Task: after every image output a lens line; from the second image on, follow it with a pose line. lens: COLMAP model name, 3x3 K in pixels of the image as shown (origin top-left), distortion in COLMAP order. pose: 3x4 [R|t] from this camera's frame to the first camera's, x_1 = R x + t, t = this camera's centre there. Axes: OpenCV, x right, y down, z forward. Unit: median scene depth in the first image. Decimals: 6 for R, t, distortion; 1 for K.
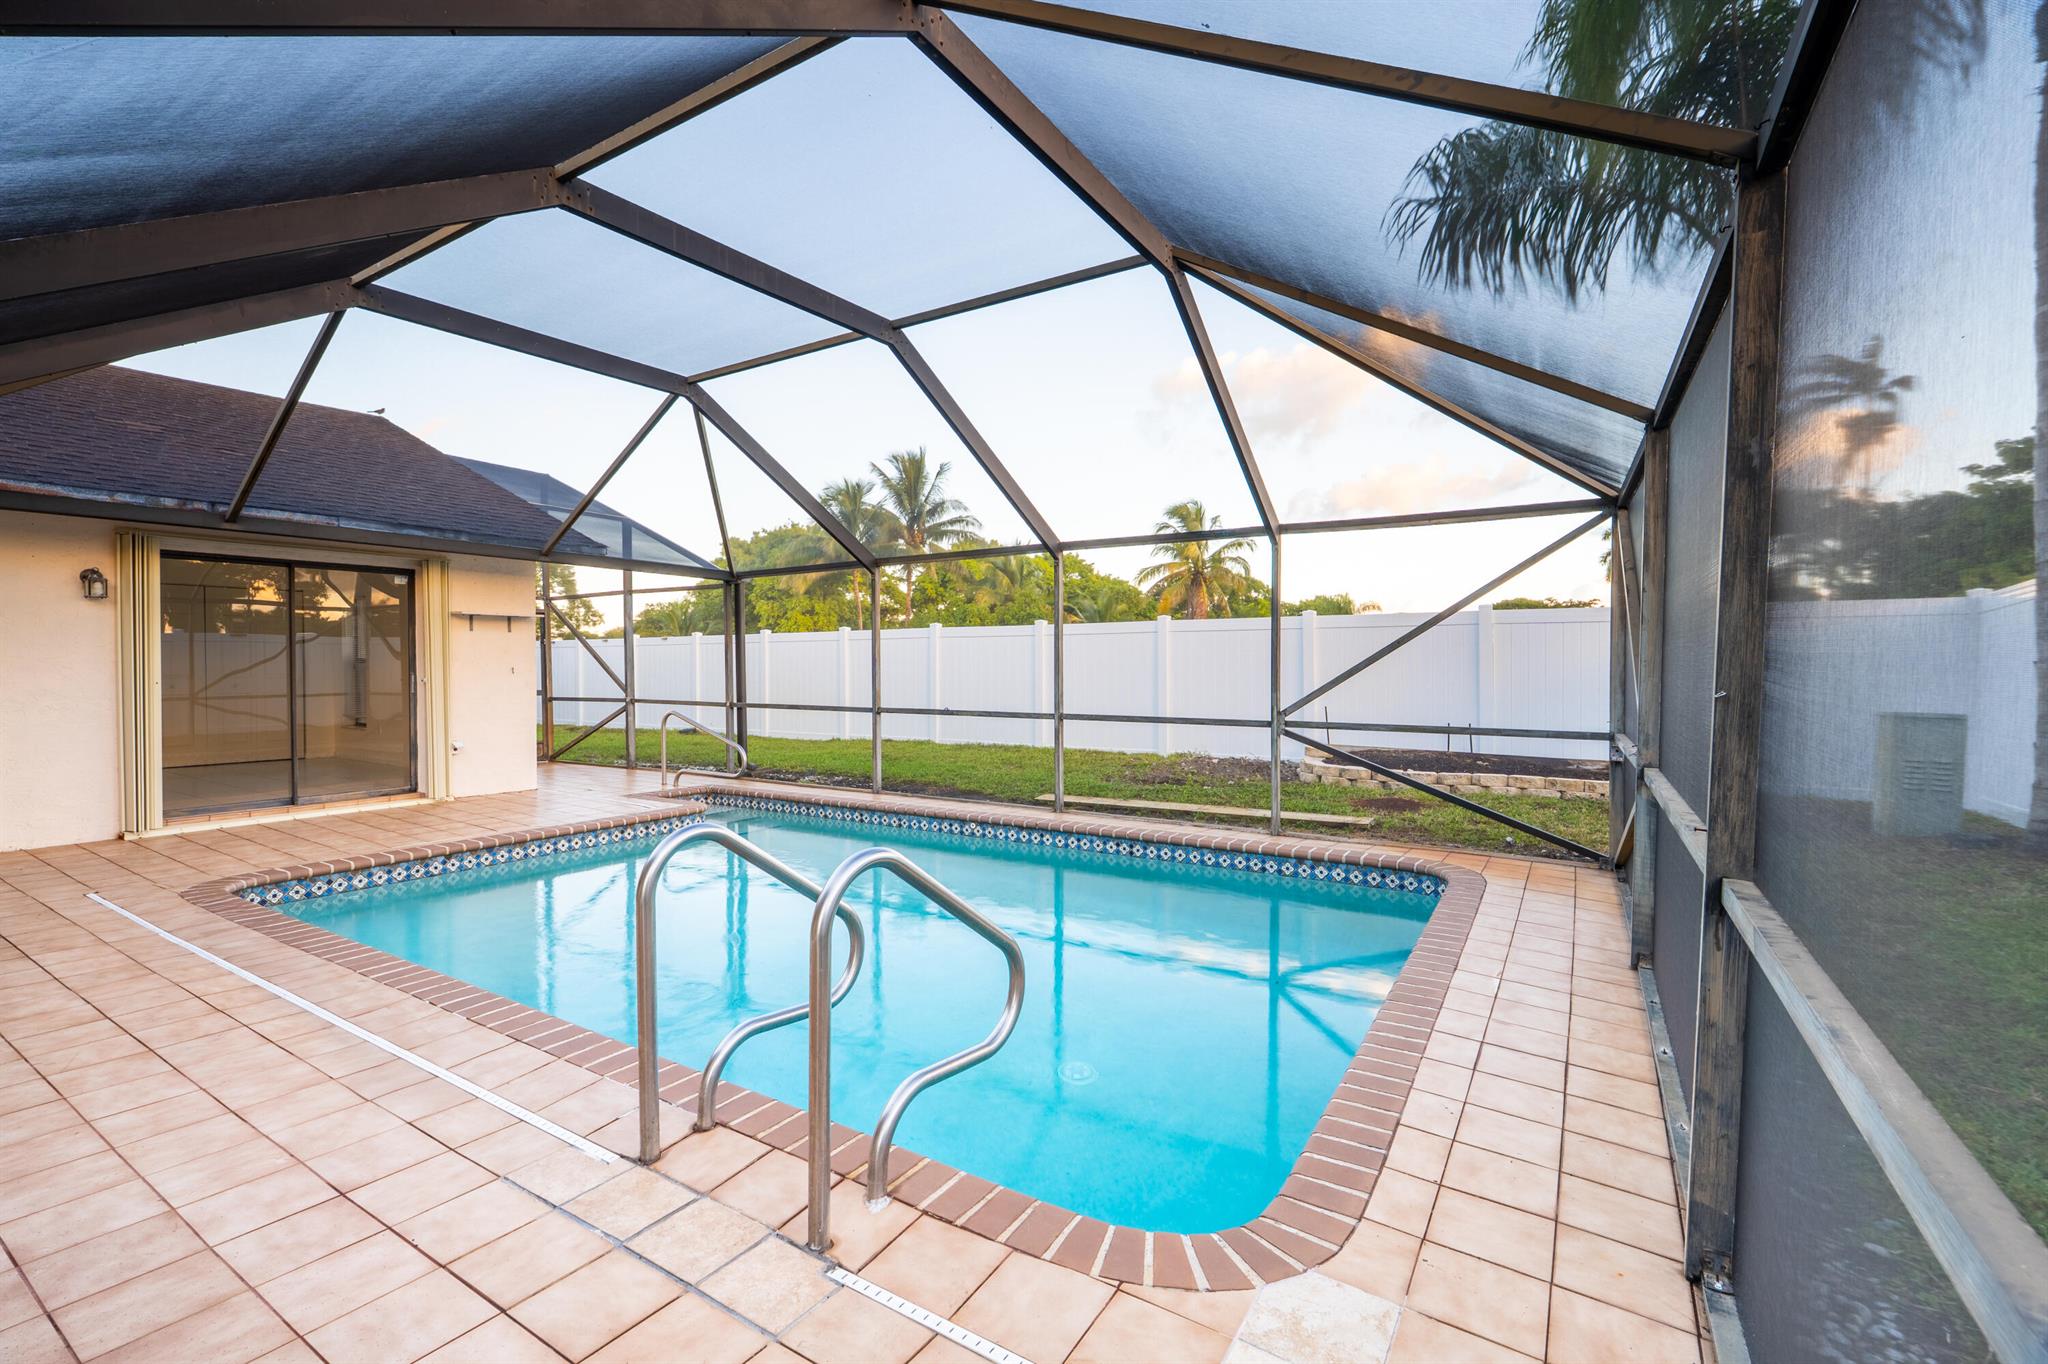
lens RADIAL K [[903.7, 0, 1025.0], [0, 903.7, 694.3], [0, 0, 1]] dist [-0.006520, 0.000385]
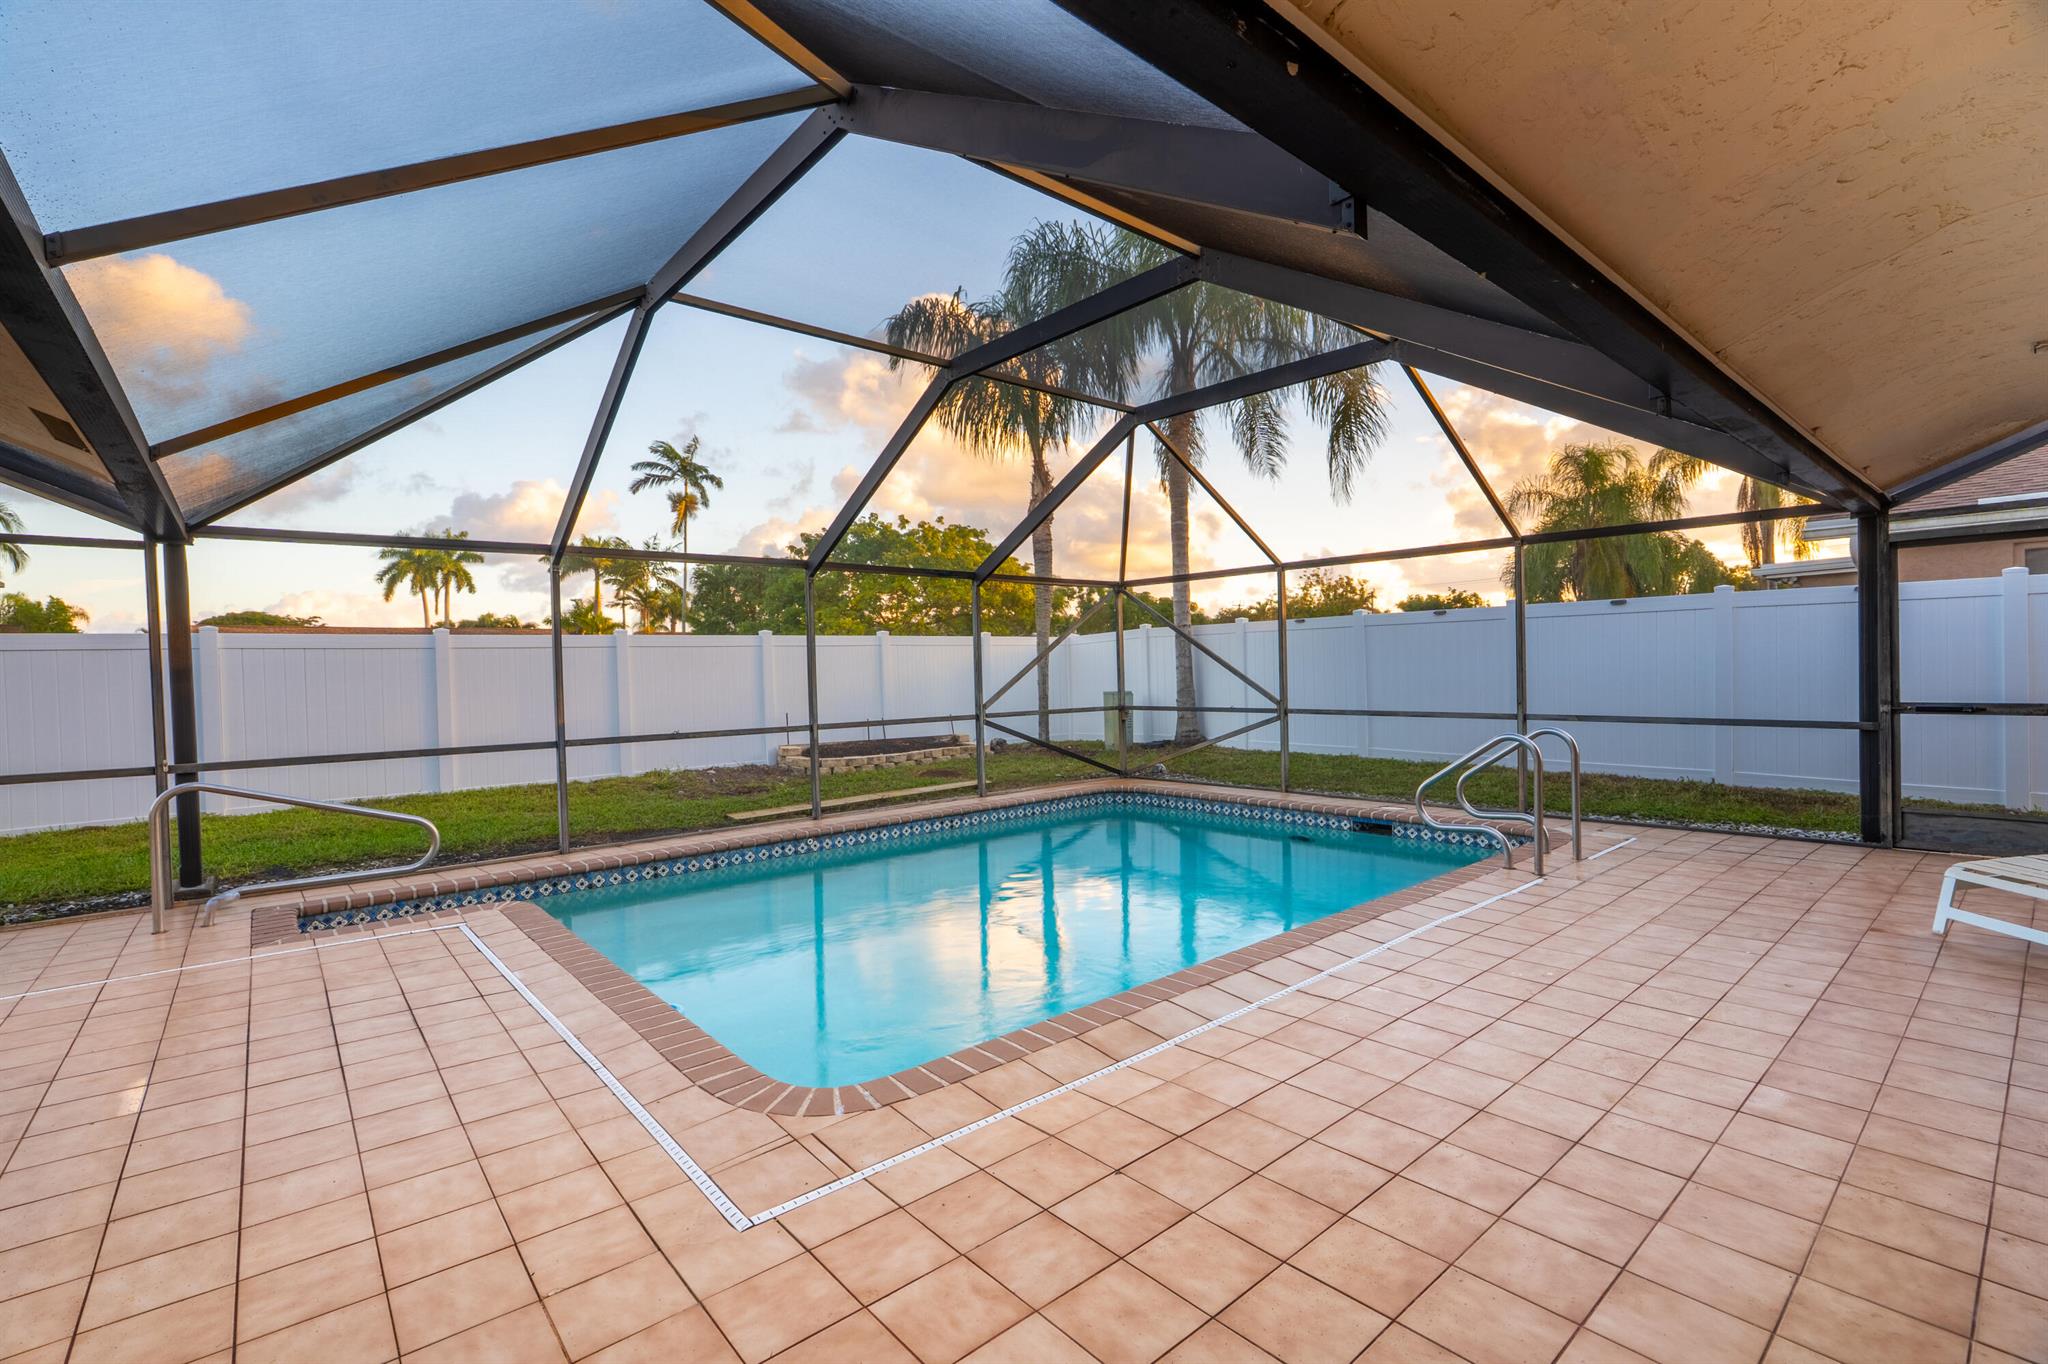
lens RADIAL K [[903.7, 0, 1025.0], [0, 903.7, 694.3], [0, 0, 1]] dist [-0.006520, 0.000385]
pose [[0.291888, -0.034243, 0.955839, -0.899560], [0.054874, 0.998312, 0.019007, -0.020125], [-0.954877, 0.046903, 0.293275, 0.467741]]
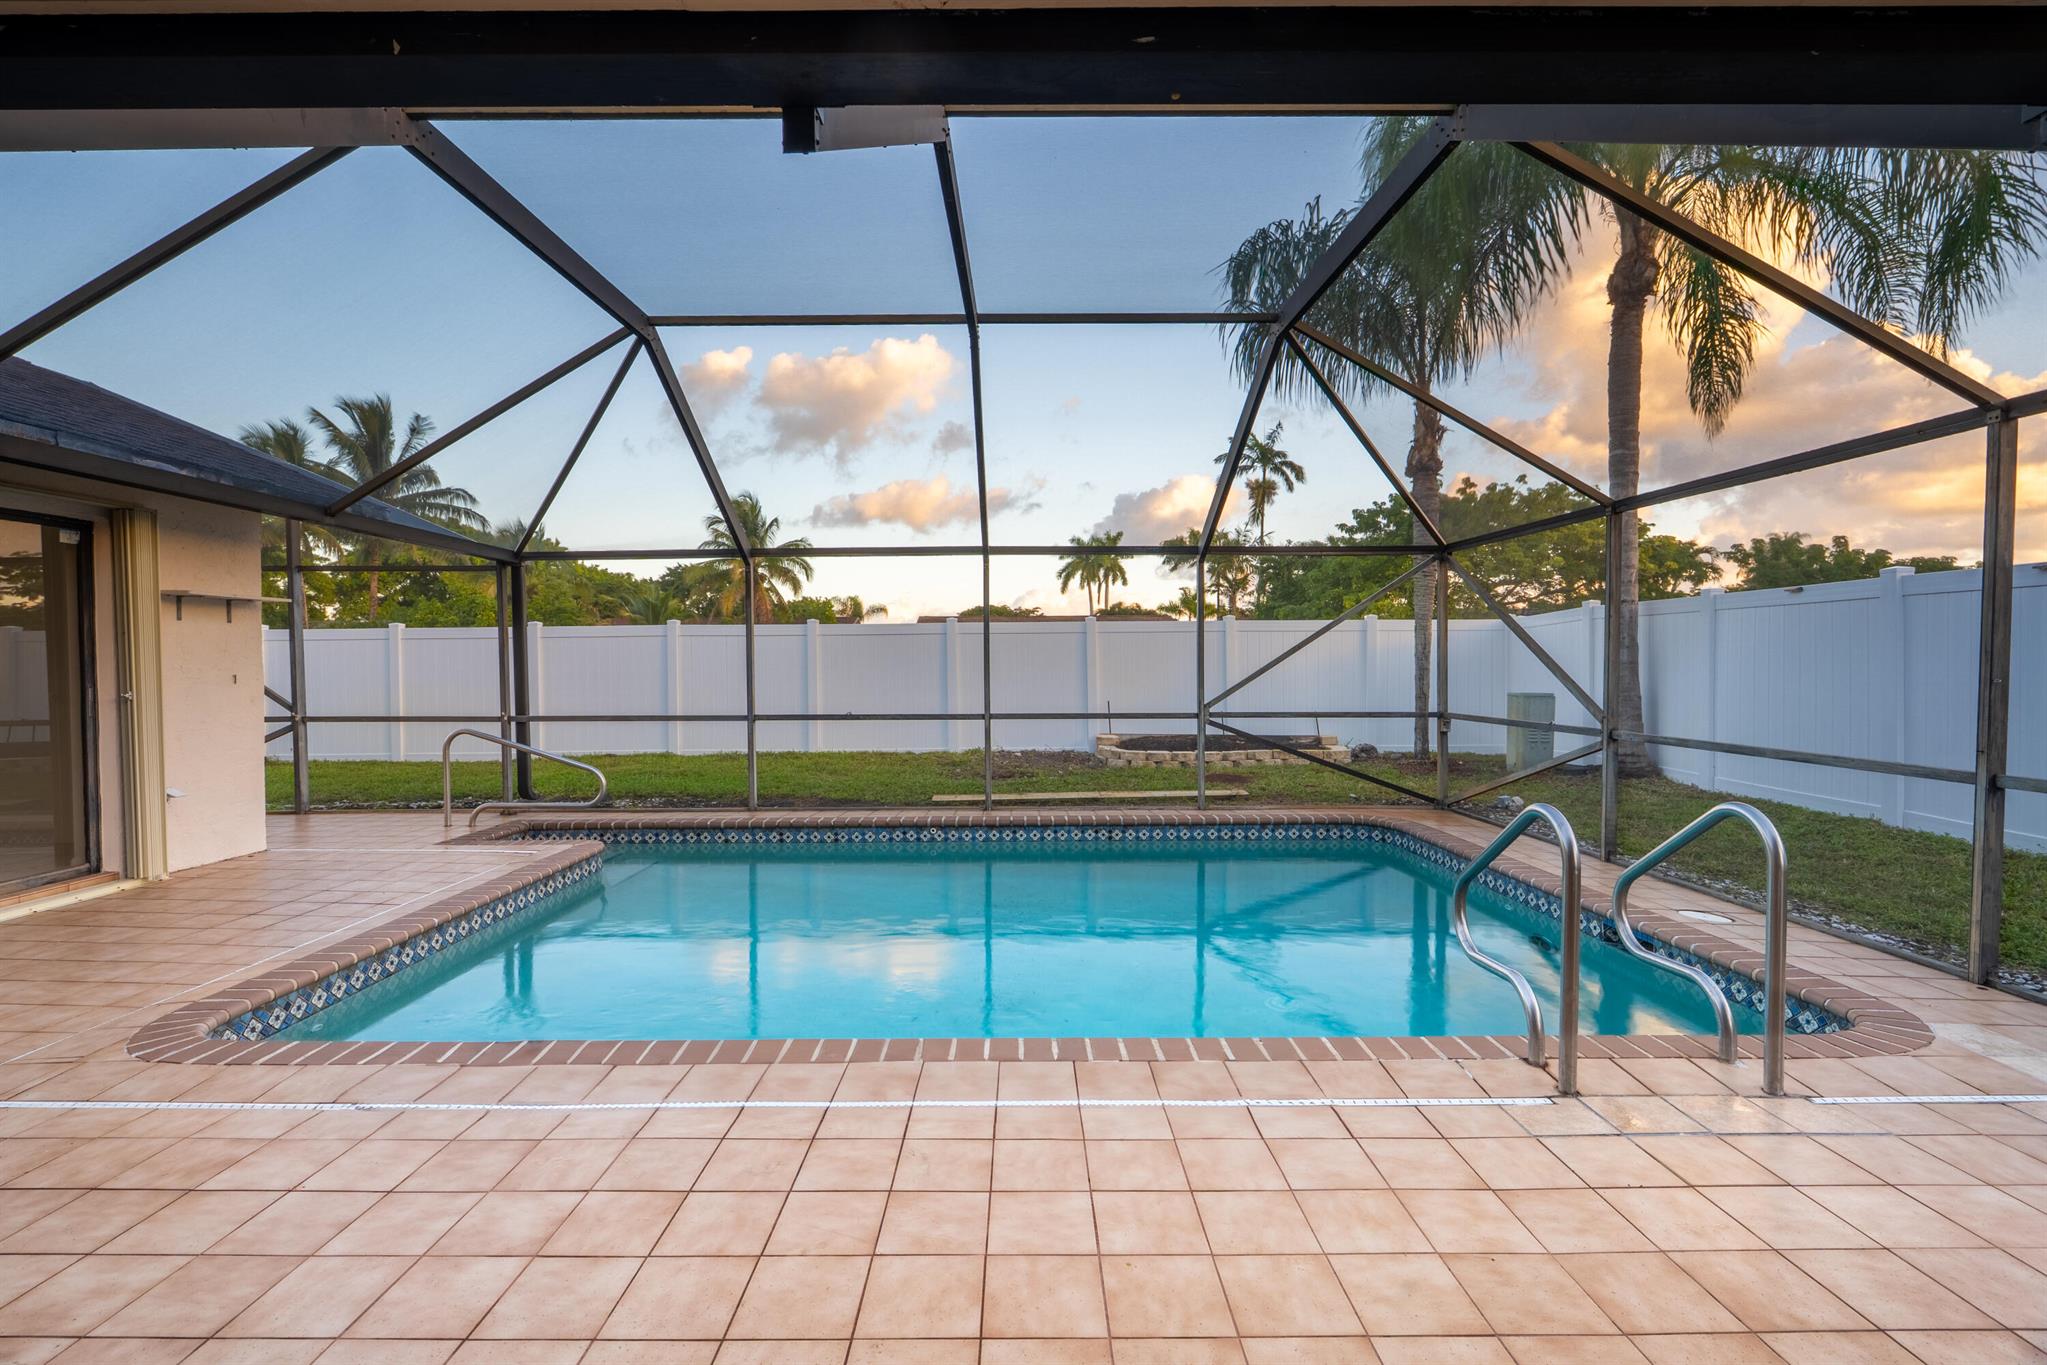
lens RADIAL K [[903.3, 0, 1024.5], [0, 903.3, 694.8], [0, 0, 1]] dist [-0.006520, 0.000385]
pose [[0.843261, -0.023999, 0.536968, -0.484131], [0.023100, 0.999698, 0.008405, -0.008039], [-0.537007, 0.005316, 0.843561, 0.115619]]
